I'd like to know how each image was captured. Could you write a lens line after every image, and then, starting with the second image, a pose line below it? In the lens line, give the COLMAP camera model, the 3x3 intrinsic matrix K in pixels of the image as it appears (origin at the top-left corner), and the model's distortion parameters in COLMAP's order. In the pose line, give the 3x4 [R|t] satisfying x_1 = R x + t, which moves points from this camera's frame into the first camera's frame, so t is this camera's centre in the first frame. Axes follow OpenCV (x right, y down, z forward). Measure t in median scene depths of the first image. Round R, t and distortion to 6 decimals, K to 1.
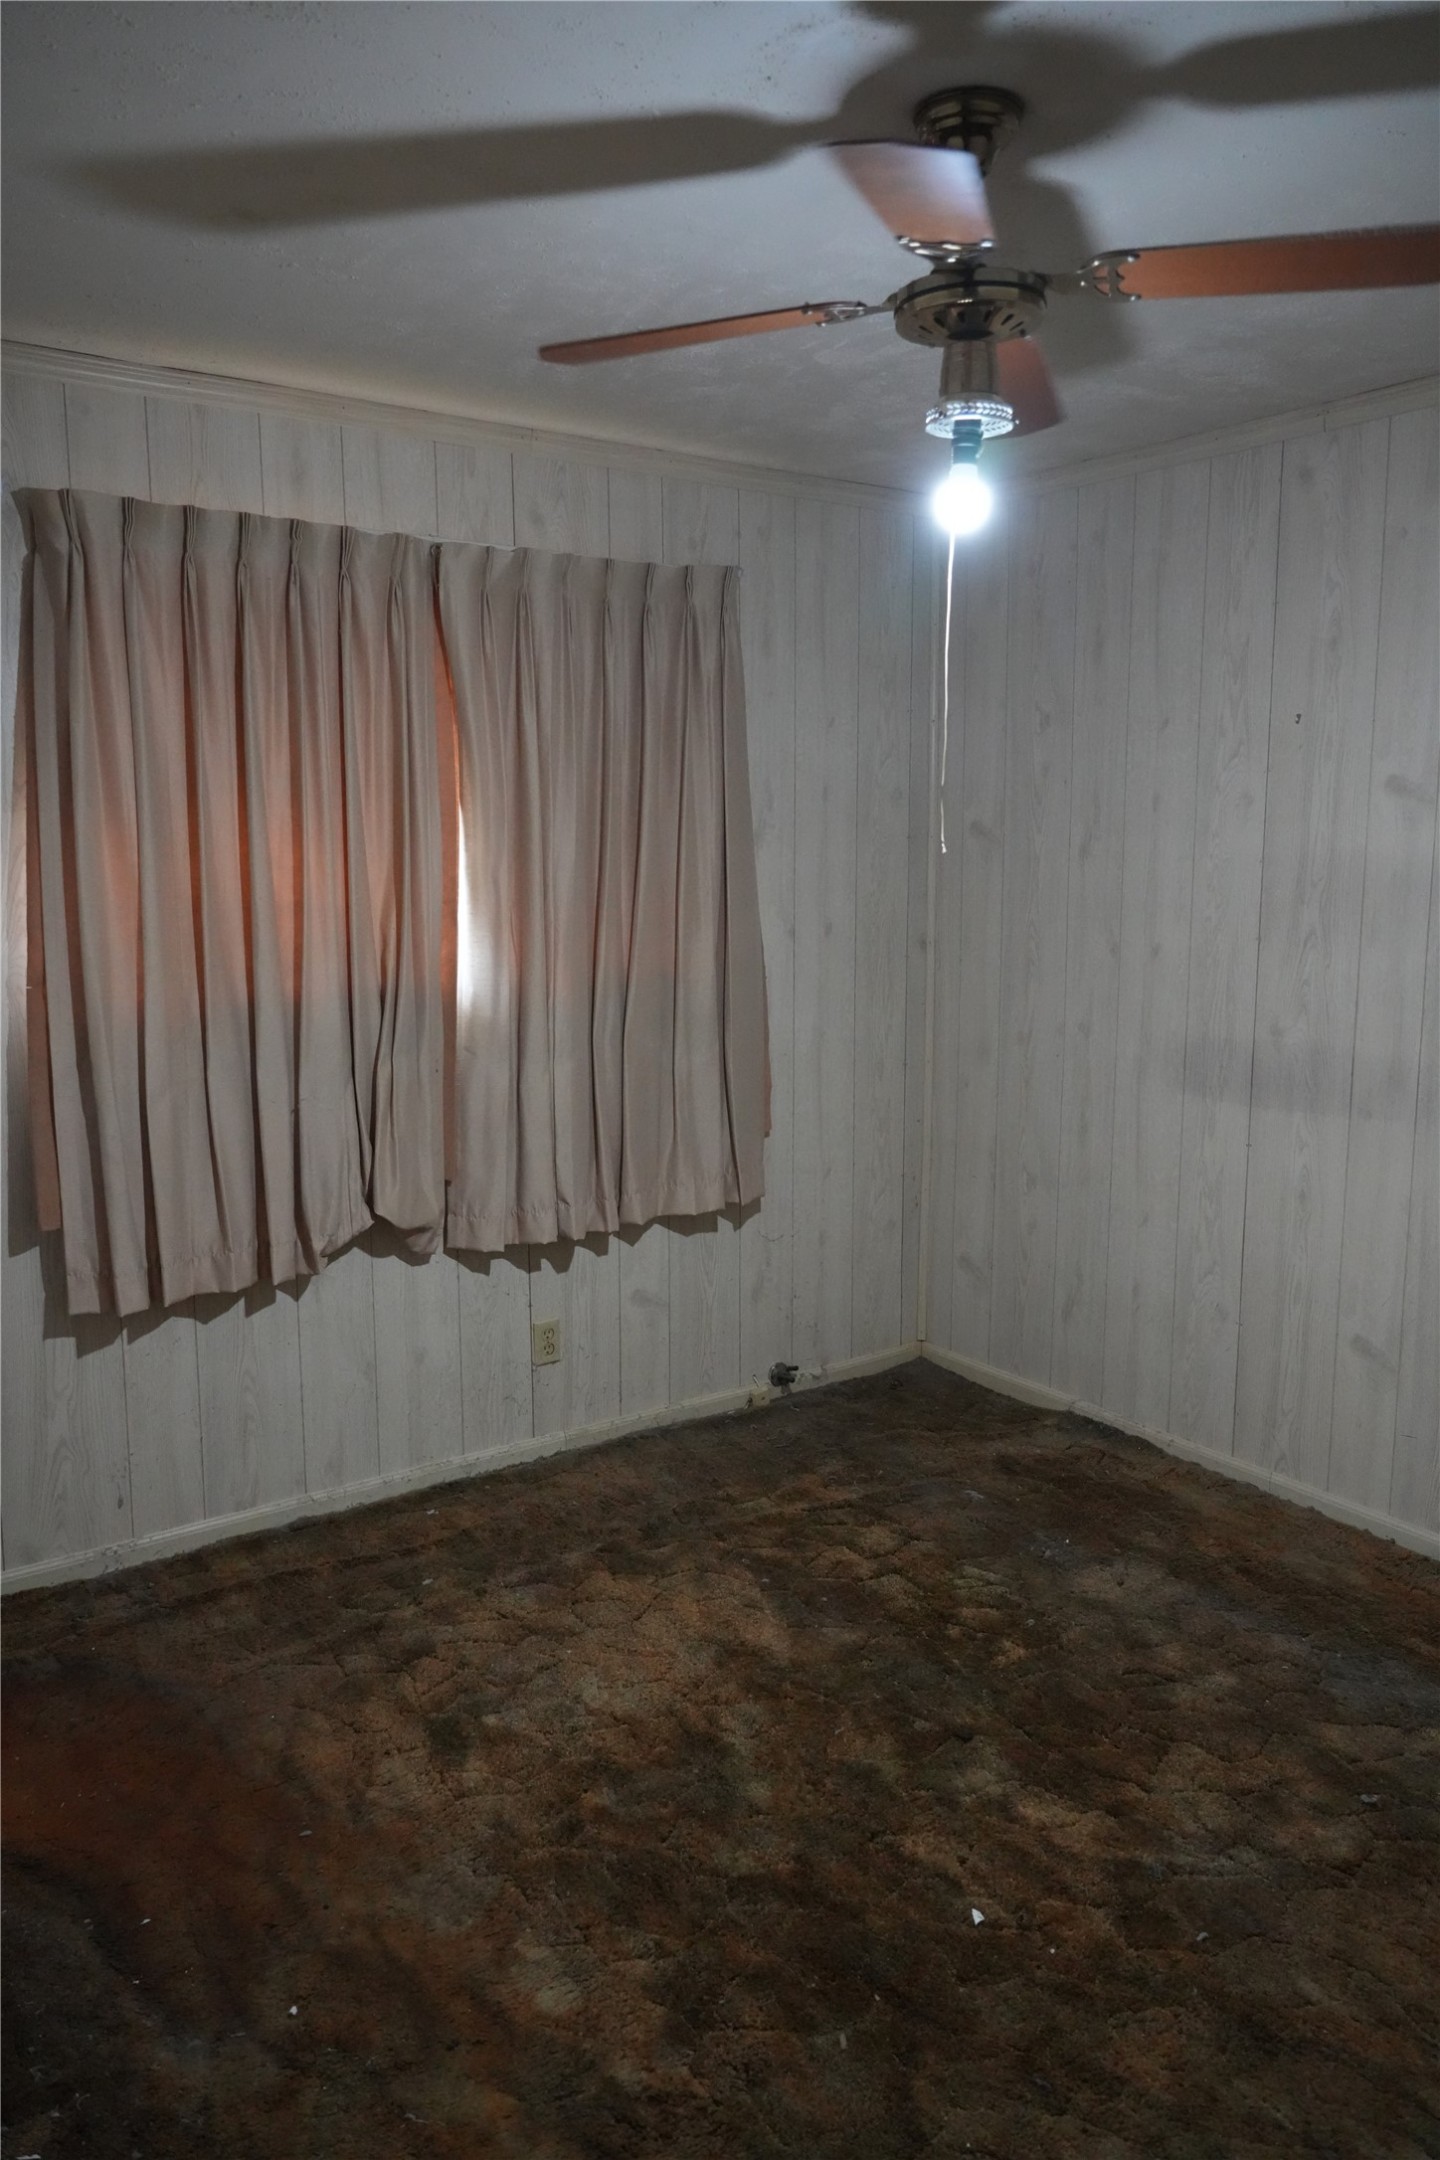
lens RADIAL K [[1604.0, 0, 718.6], [0, 1604.0, 1075.8], [0, 0, 1]] dist [0.024553, 0.003028]
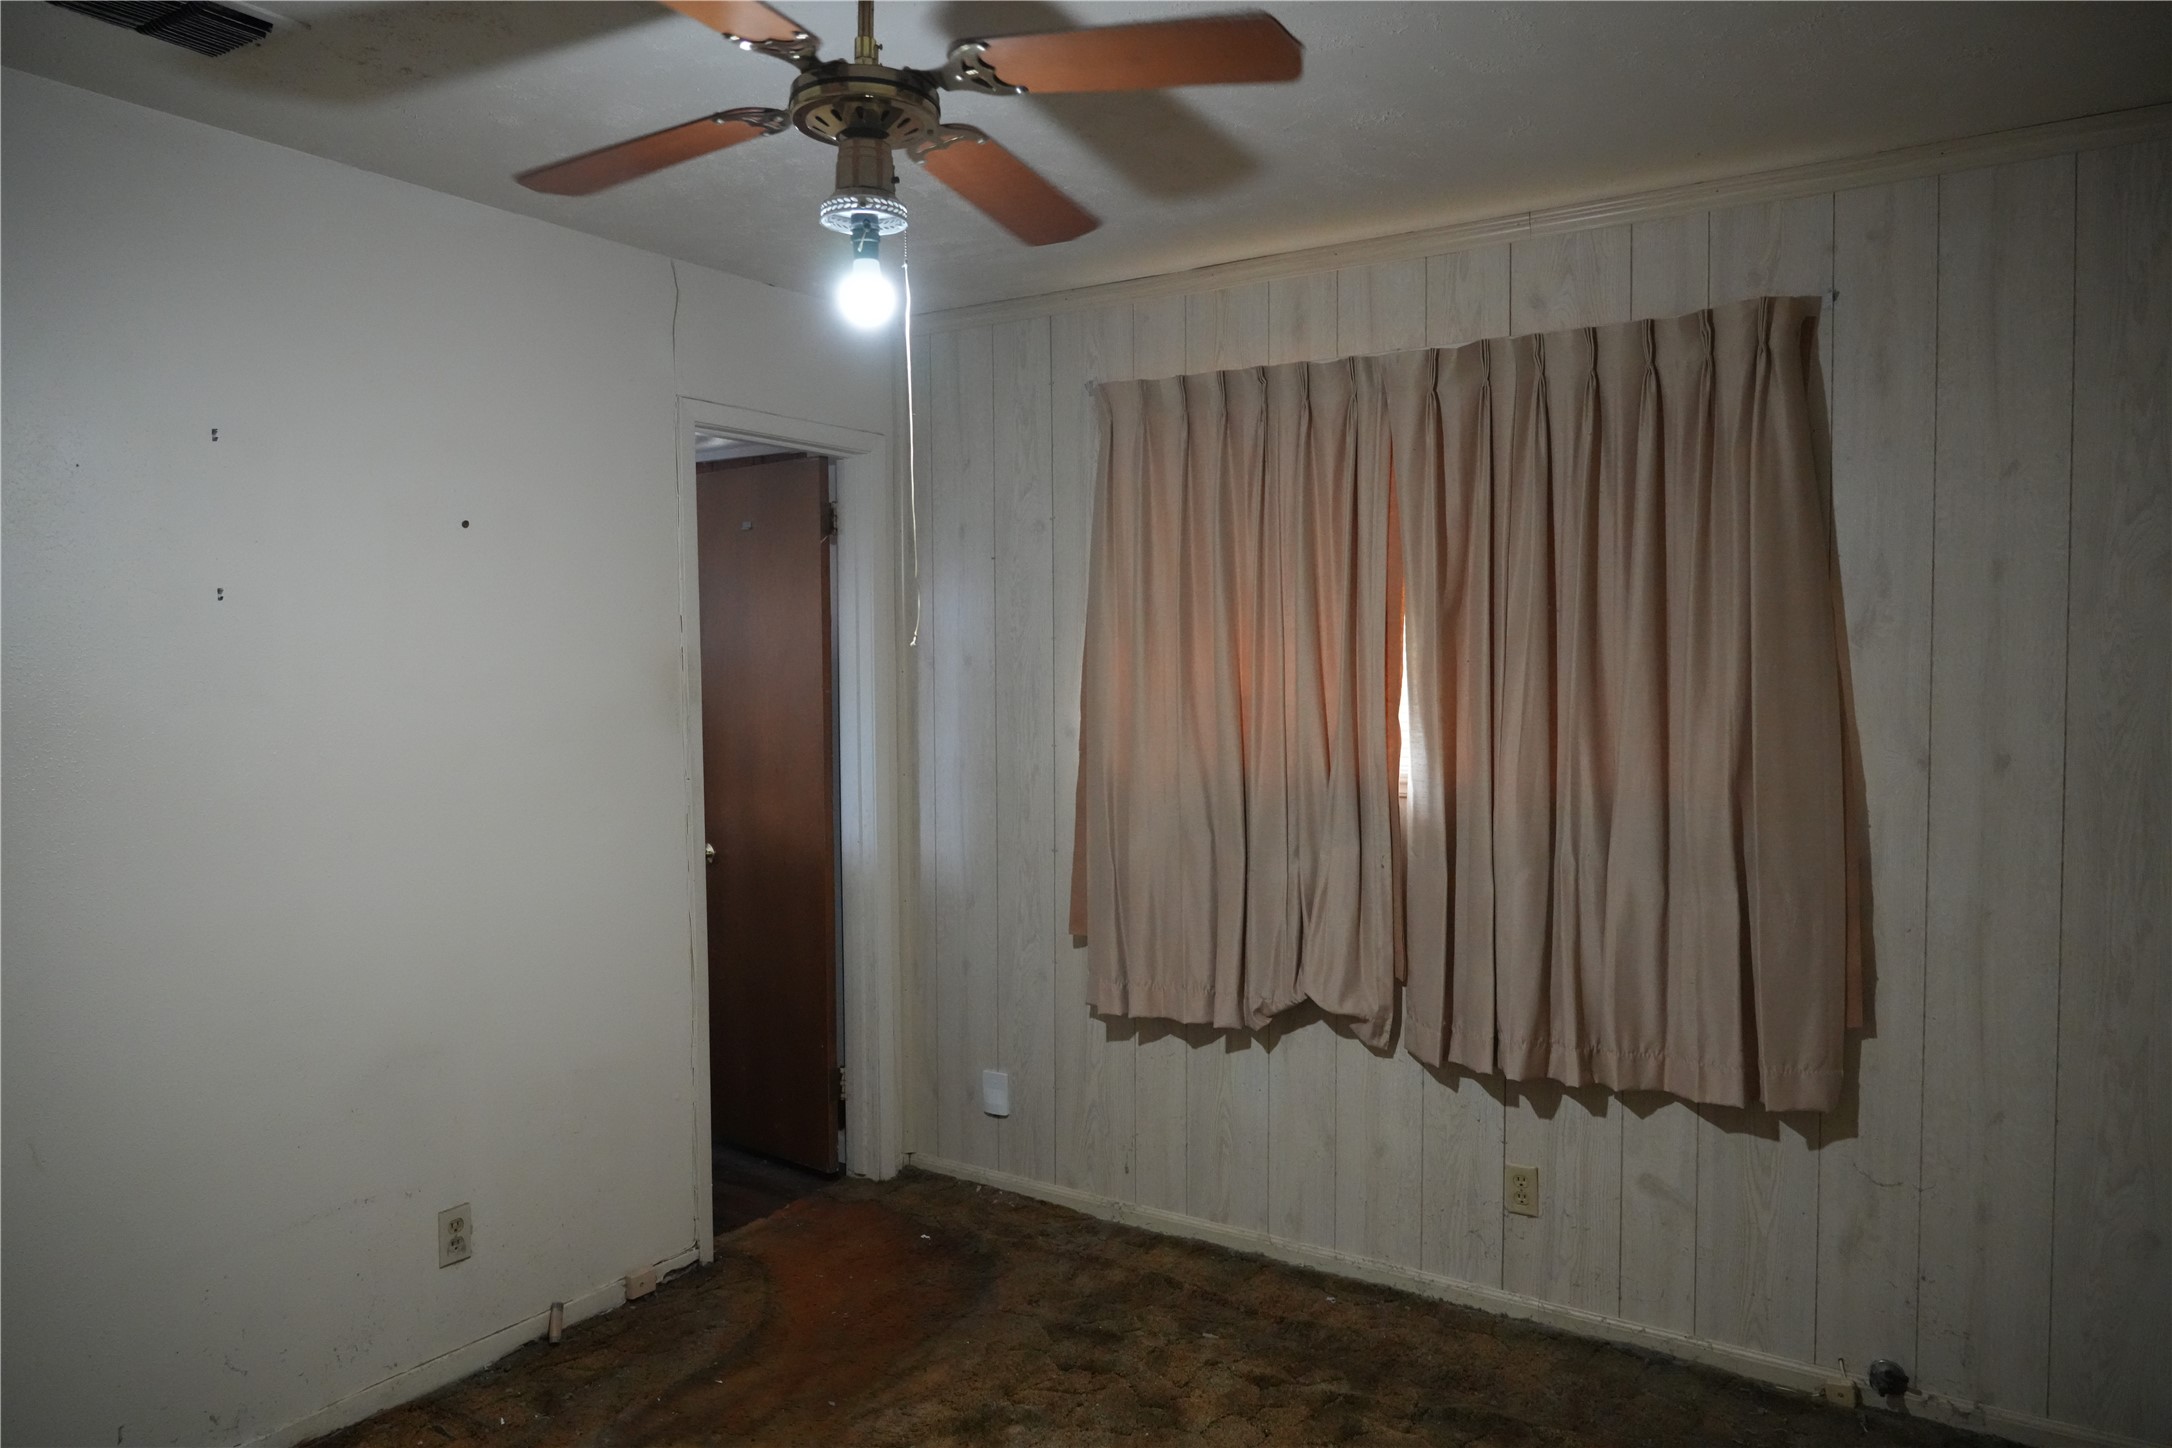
lens RADIAL K [[1457.4, 0, 1087.0], [0, 1457.4, 725.8], [0, 0, 1]] dist [0.003761, -0.000559]
pose [[0.358695, 0.042585, -0.932483, 0.588332], [-0.134704, 0.990864, -0.006565, -0.057248], [0.923684, 0.127964, 0.361155, 0.467800]]
